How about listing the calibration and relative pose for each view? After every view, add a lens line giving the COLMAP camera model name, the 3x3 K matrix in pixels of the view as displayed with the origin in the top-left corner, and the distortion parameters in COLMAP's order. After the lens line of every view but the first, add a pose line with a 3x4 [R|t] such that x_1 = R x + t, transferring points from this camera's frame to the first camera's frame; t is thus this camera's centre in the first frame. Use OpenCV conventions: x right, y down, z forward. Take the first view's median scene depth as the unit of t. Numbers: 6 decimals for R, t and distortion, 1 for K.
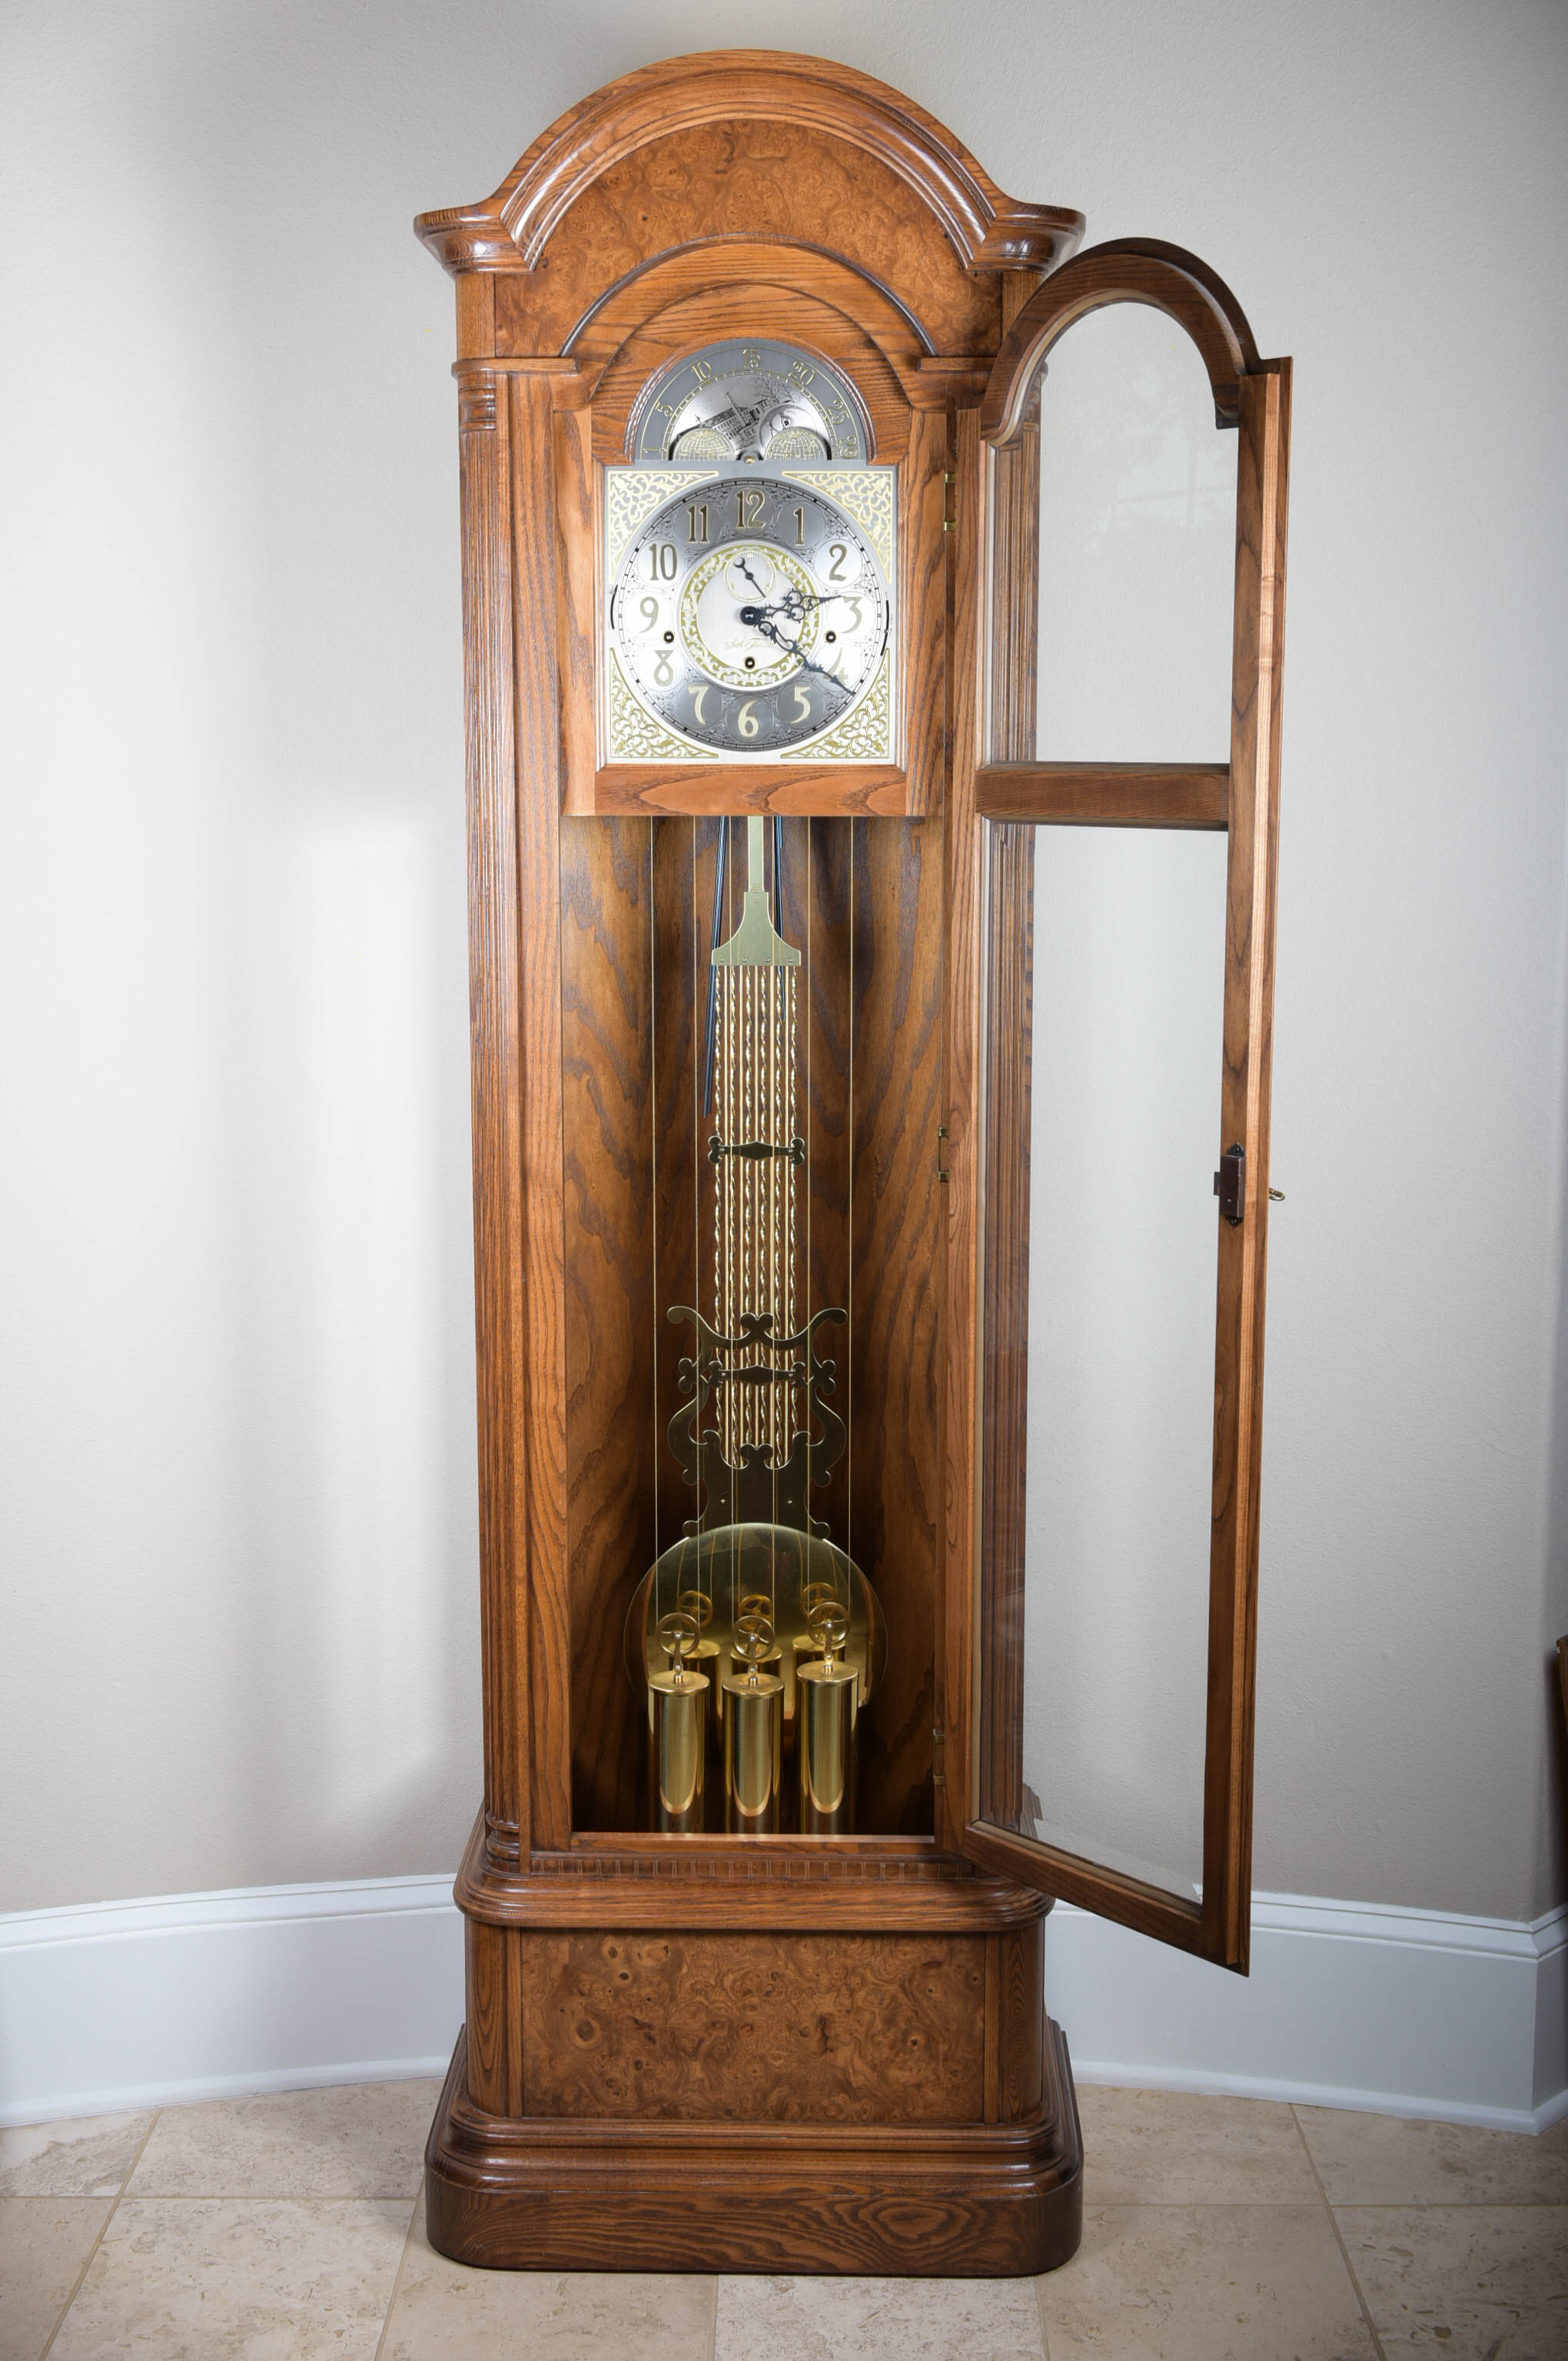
lens RADIAL K [[2834.3, 0, 783.7], [0, 2834.3, 1175.2], [0, 0, 1]] dist [0.034434, 0.000000]
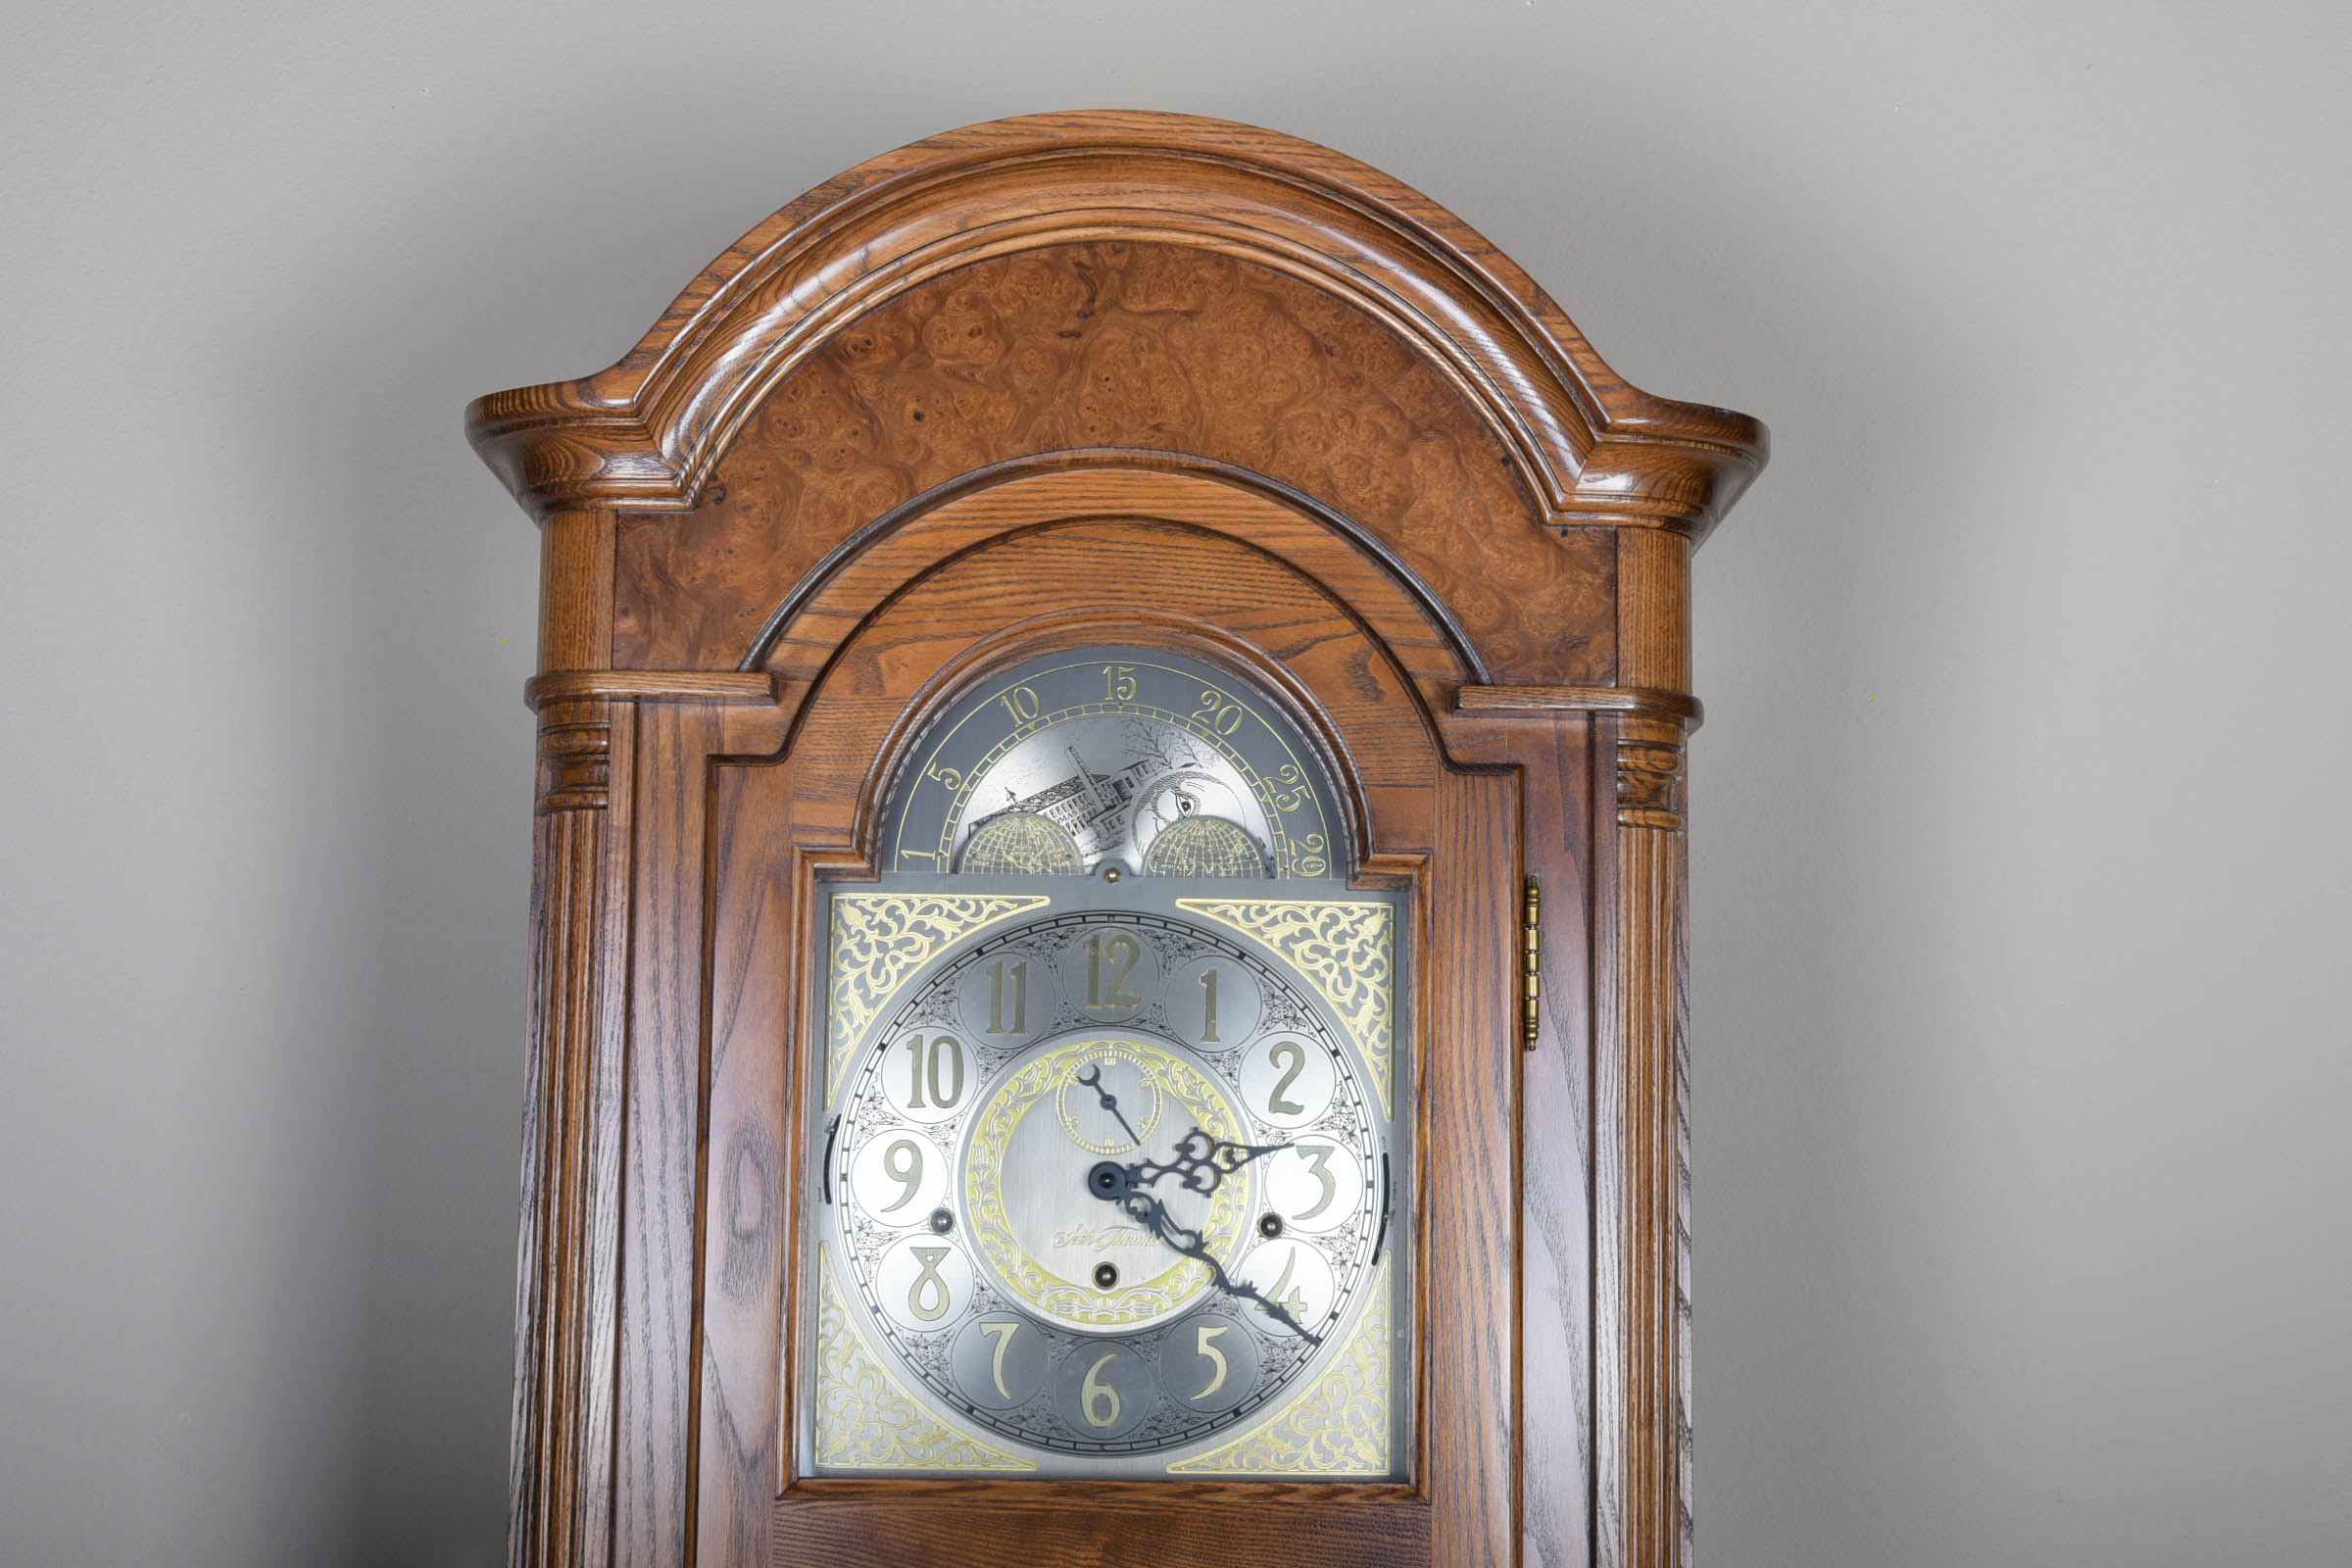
lens RADIAL K [[3609.3, 0, 1179.9], [0, 3609.3, 789.8], [0, 0, 1]] dist [0.004195, 0.000000]
pose [[0.999067, 0.018080, 0.039220, -0.025089], [-0.006581, 0.961278, -0.275500, -0.089477], [-0.042683, 0.274985, 0.960501, 0.377488]]
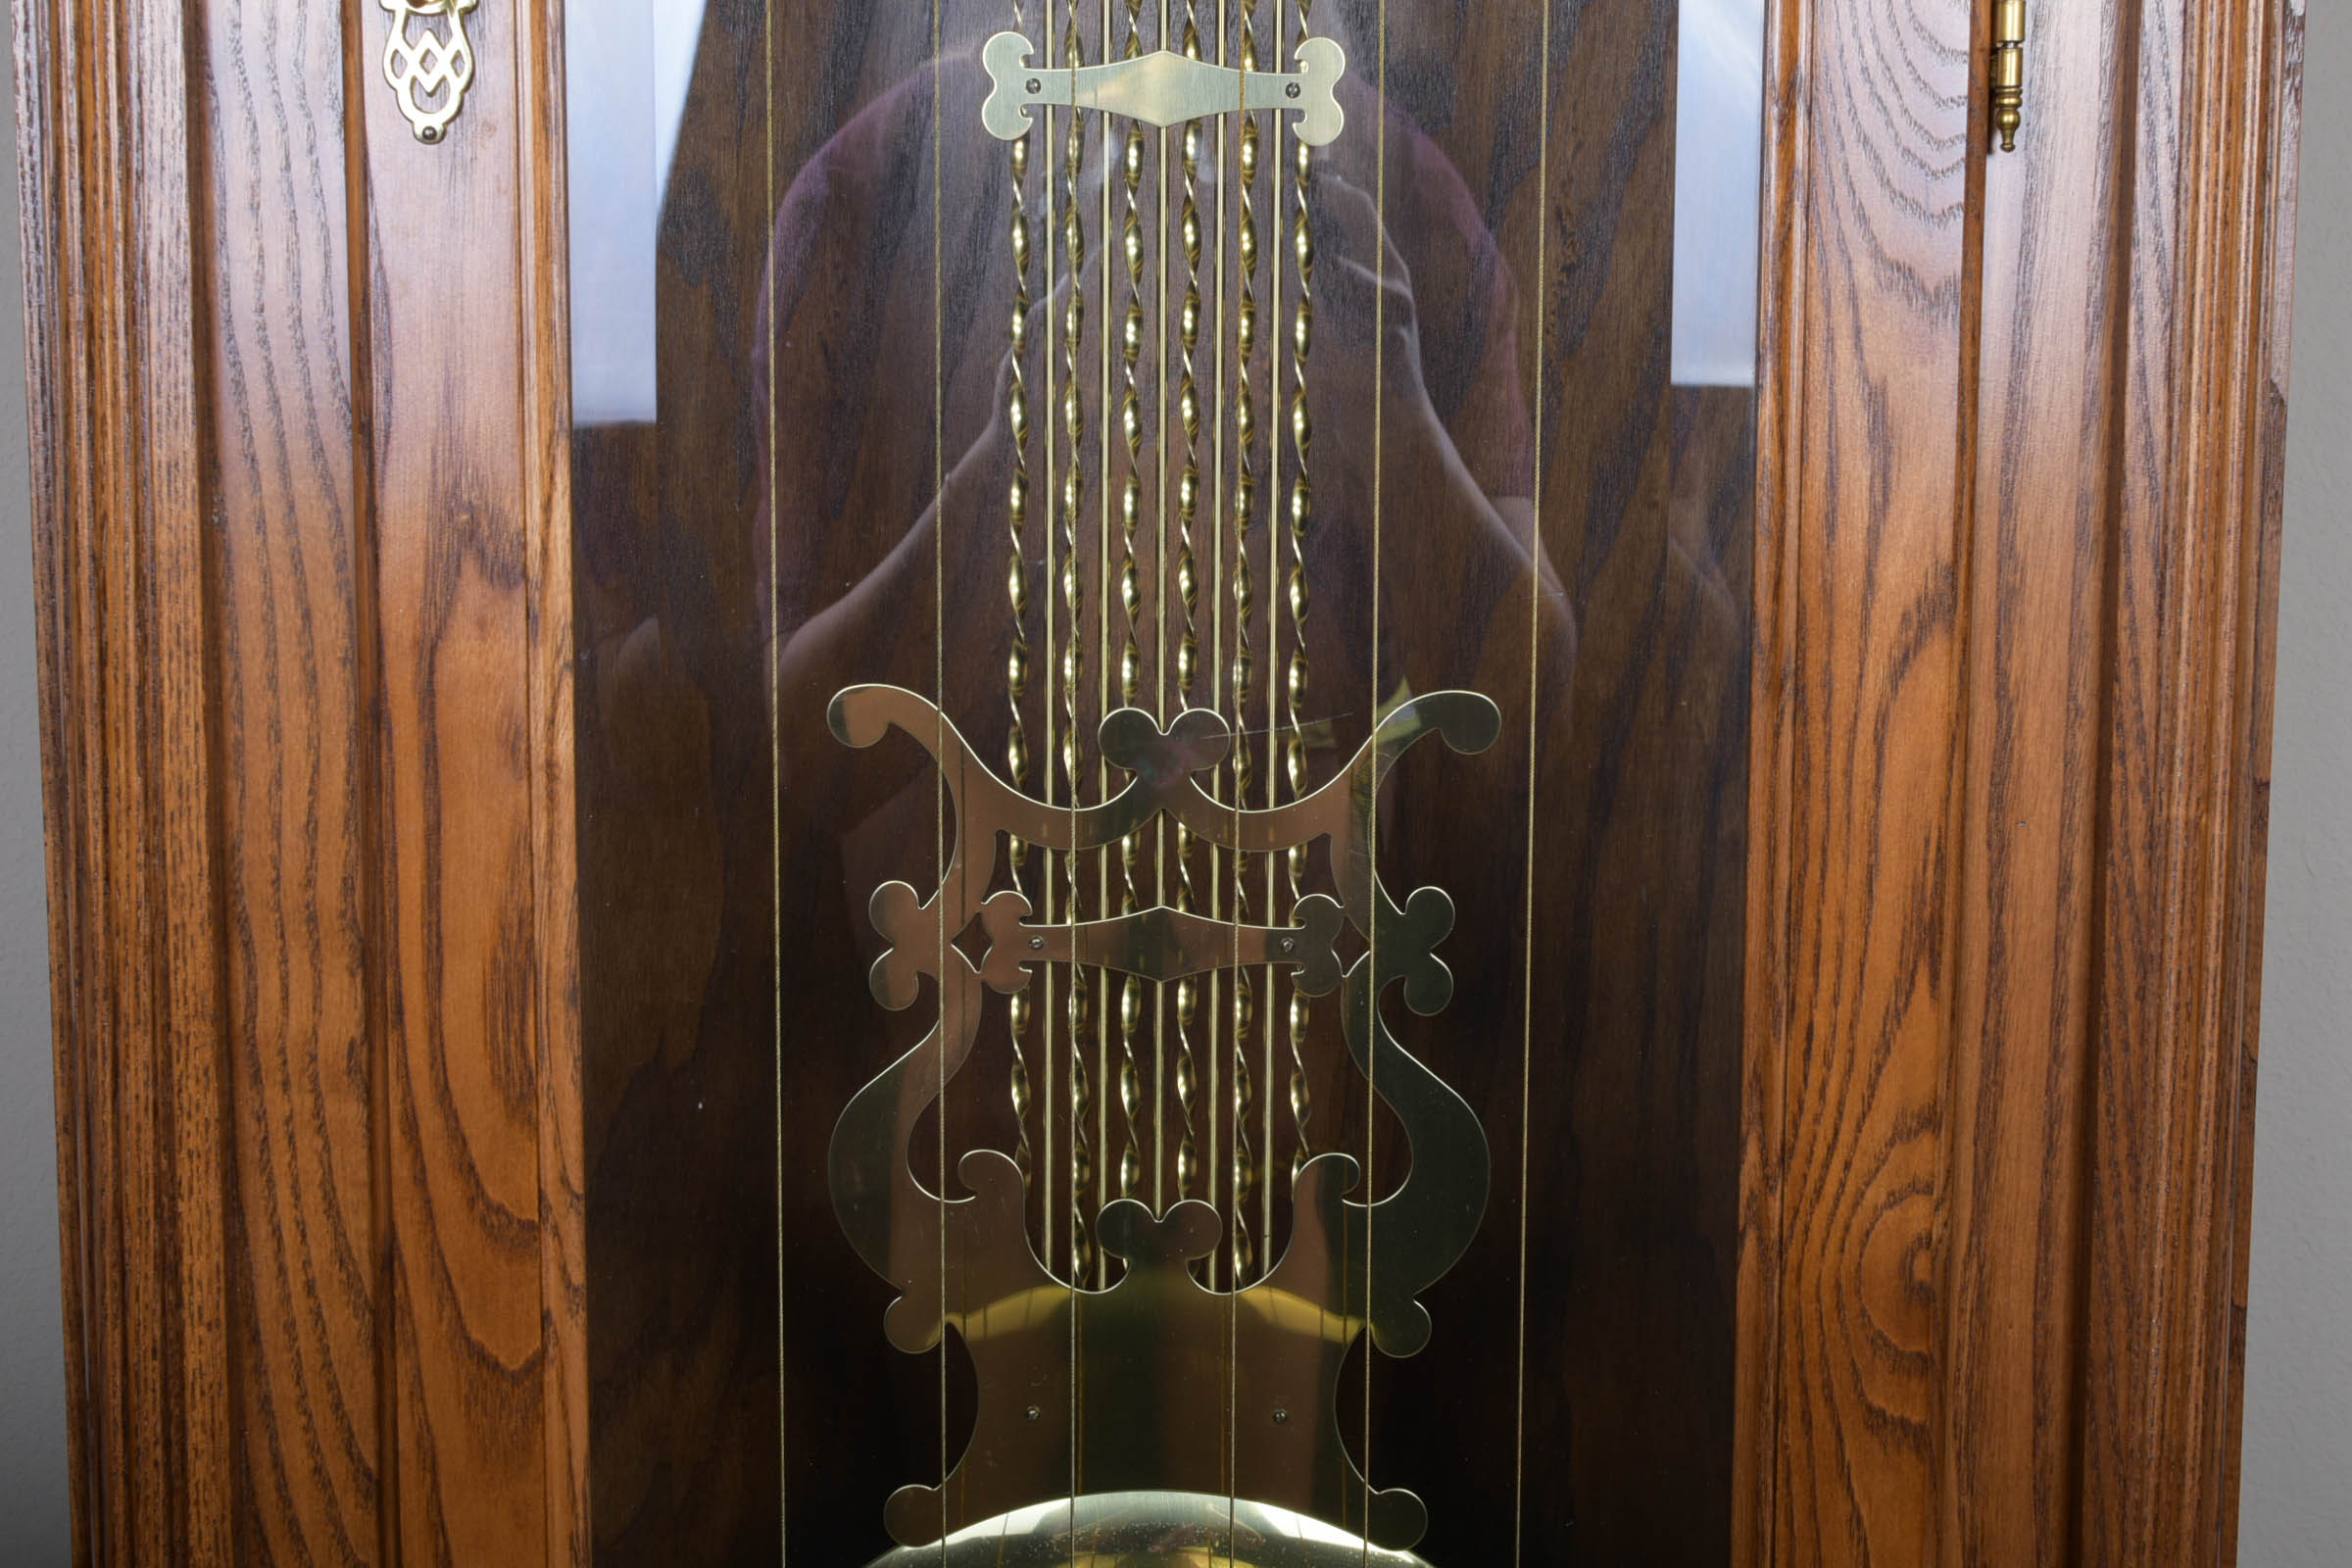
lens RADIAL K [[3609.3, 0, 1177.4], [0, 3609.3, 737.4], [0, 0, 1]] dist [0.004195, 0.000000]
pose [[0.999379, 0.000277, 0.035234, -0.021646], [0.000943, 0.999401, -0.034607, 0.067917], [-0.035222, 0.034618, 0.998780, 0.709022]]
